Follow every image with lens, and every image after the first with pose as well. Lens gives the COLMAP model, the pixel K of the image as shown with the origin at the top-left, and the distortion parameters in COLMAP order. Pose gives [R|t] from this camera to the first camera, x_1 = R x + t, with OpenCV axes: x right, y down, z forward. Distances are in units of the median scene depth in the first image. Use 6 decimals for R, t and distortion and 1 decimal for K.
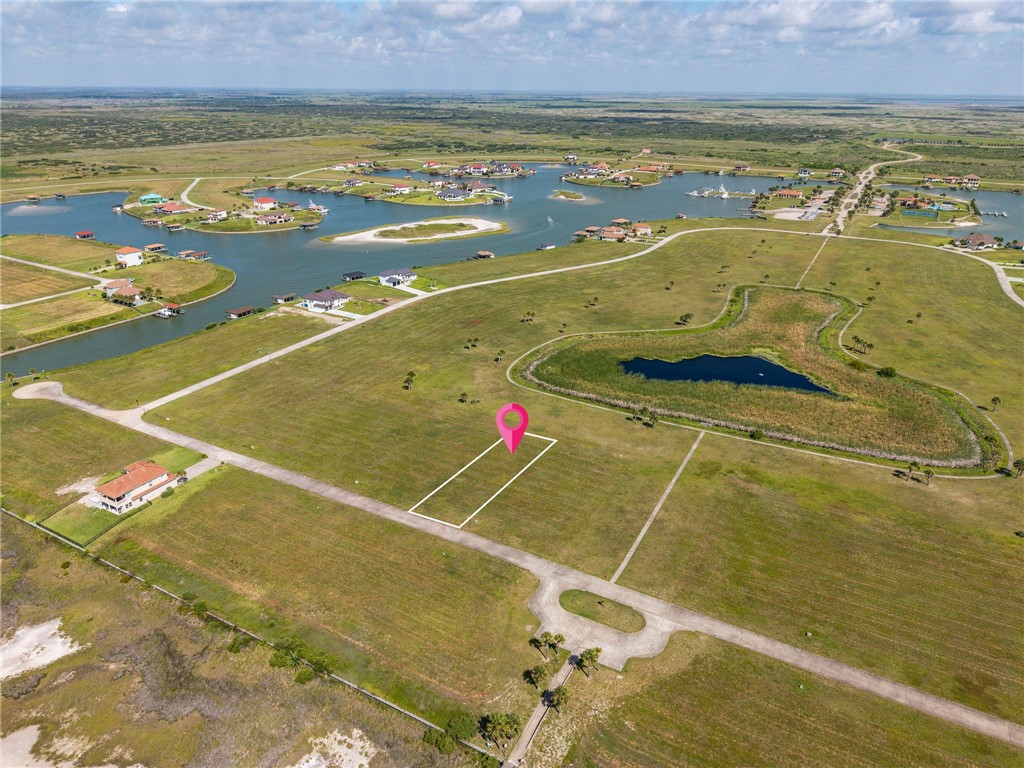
lens RADIAL K [[687.8, 0, 526.7], [0, 687.8, 383.1], [0, 0, 1]] dist [0.075250, -0.105433]
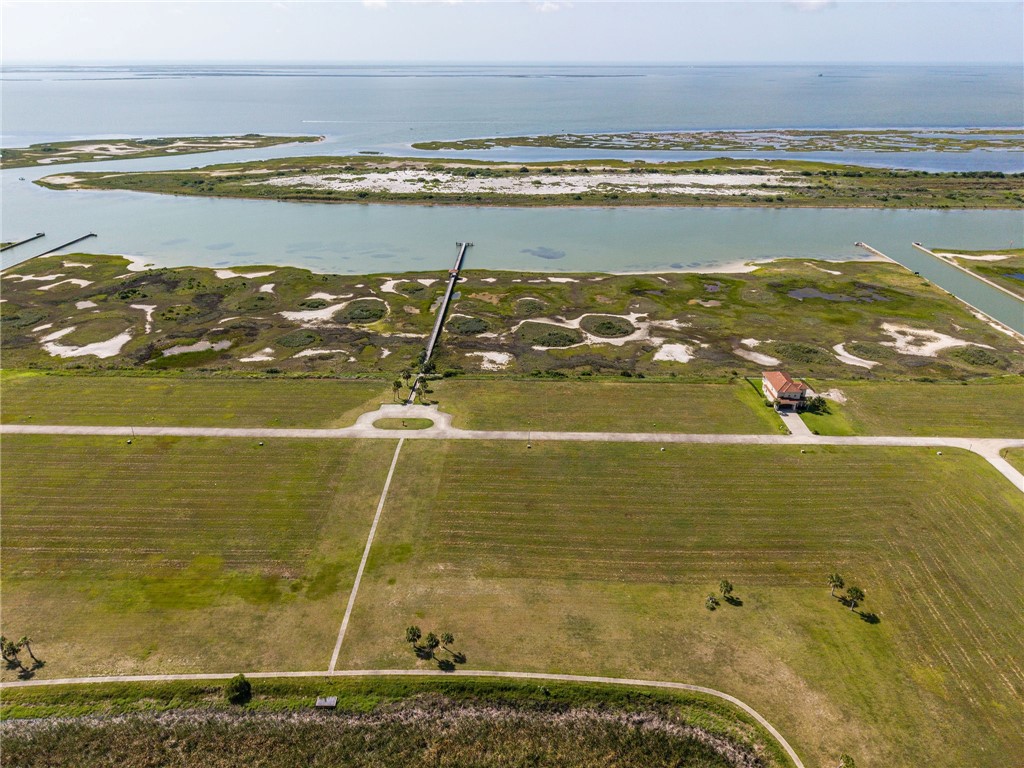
lens RADIAL K [[645.9, 0, 526.8], [0, 645.9, 385.8], [0, 0, 1]] dist [0.033961, -0.027721]
pose [[-0.883807, 0.202274, -0.421865, 0.267796], [-0.192912, 0.663926, 0.722487, -0.474780], [0.426227, 0.719922, -0.547761, 1.096322]]
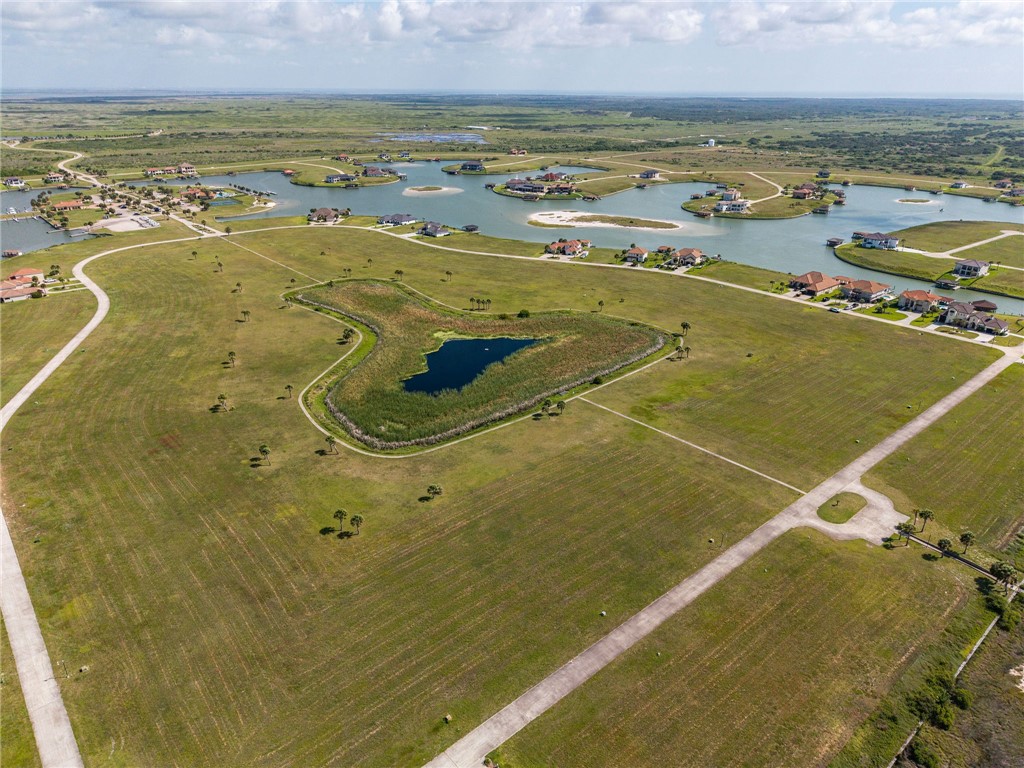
lens RADIAL K [[664.7, 0, 495.8], [0, 664.7, 386.9], [0, 0, 1]] dist [0.092098, -0.128198]
pose [[0.360452, -0.385822, 0.849244, -0.650184], [0.362735, 0.896764, 0.253453, -0.246837], [-0.859359, 0.216693, 0.463191, 0.556973]]
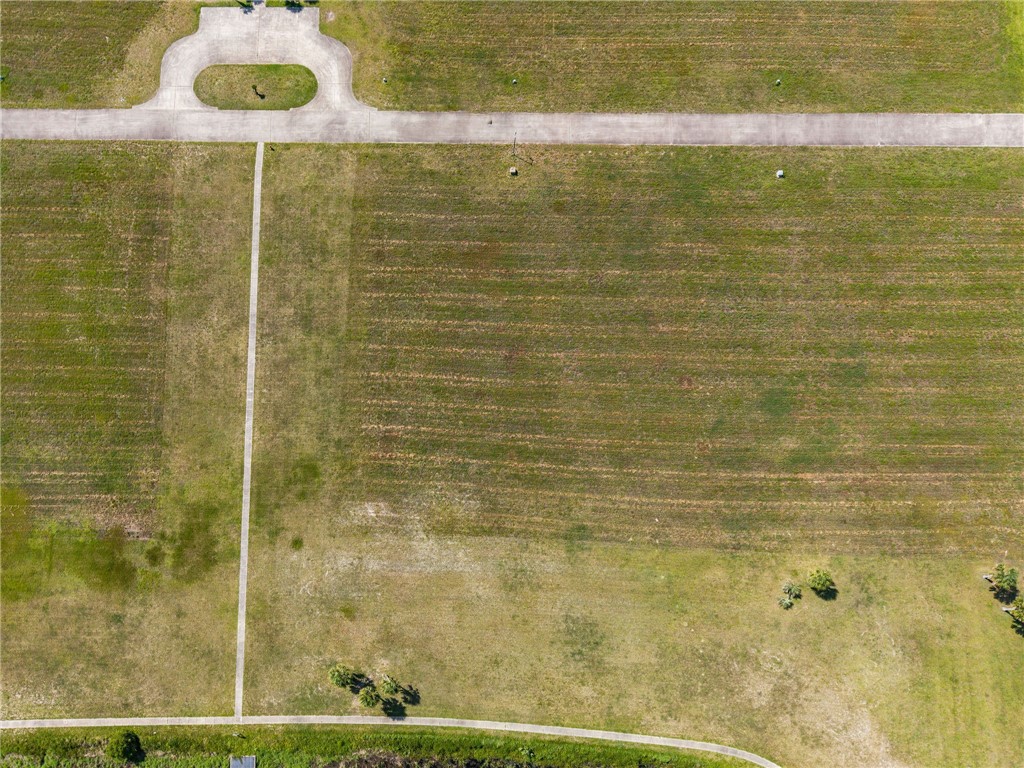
lens RADIAL K [[645.9, 0, 526.8], [0, 645.9, 385.8], [0, 0, 1]] dist [0.033961, -0.027721]
pose [[-0.885859, 0.463005, -0.029673, 0.012893], [-0.159591, -0.244040, 0.956543, -0.271506], [0.435643, 0.852098, 0.290076, 0.718941]]
